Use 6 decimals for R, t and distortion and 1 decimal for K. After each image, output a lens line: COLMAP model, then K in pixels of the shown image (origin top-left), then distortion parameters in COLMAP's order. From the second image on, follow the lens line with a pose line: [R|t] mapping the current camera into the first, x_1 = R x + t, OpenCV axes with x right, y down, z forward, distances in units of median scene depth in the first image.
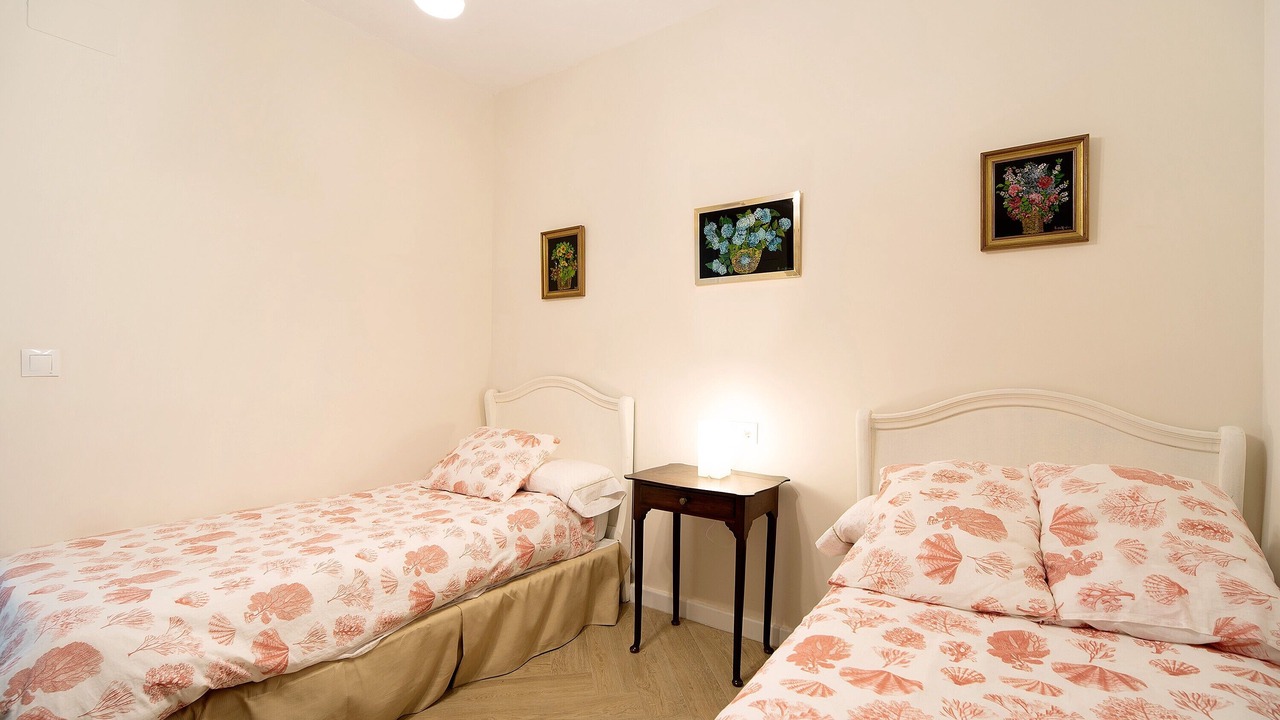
lens RADIAL K [[584.1, 0, 640.3], [0, 584.1, 363.2], [0, 0, 1]] dist [-0.005650, -0.000912]
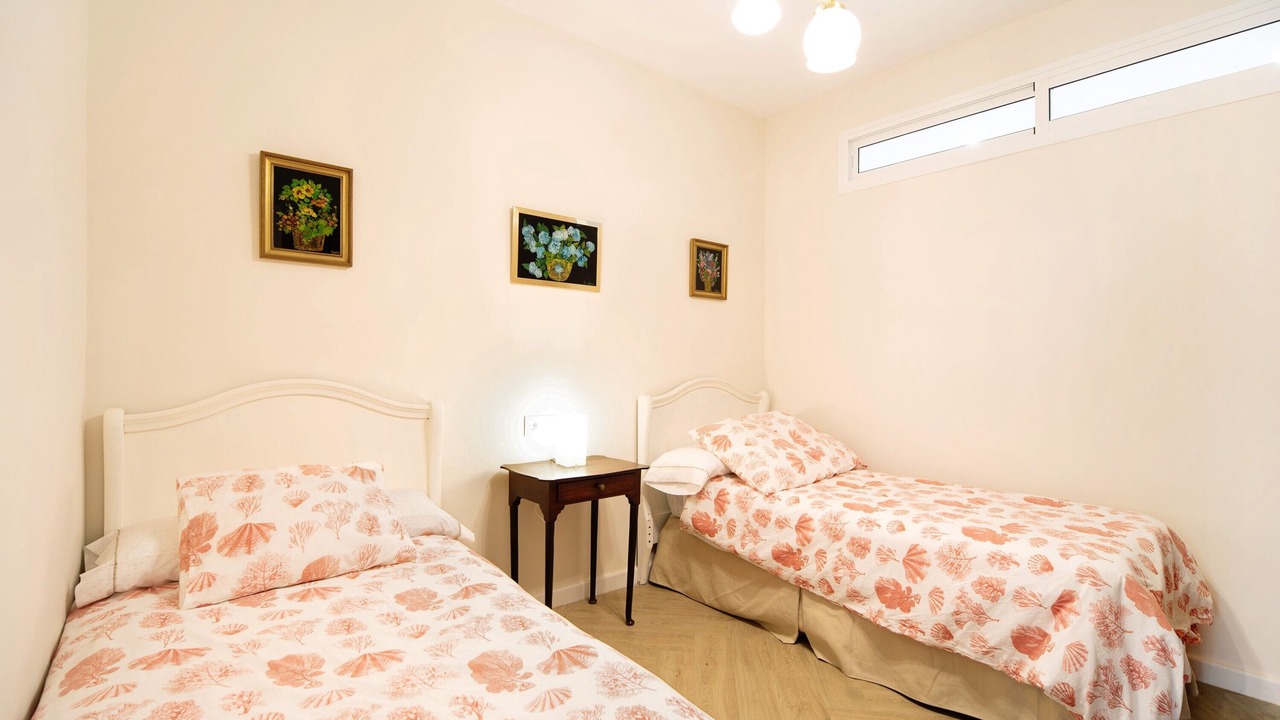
lens RADIAL K [[584.1, 0, 637.6], [0, 584.1, 361.6], [0, 0, 1]] dist [-0.005650, -0.000912]
pose [[0.250658, 0.008505, 0.968038, -0.844455], [-0.002353, 0.999964, -0.008176, 0.007665], [-0.968073, -0.000229, 0.250669, 0.571940]]
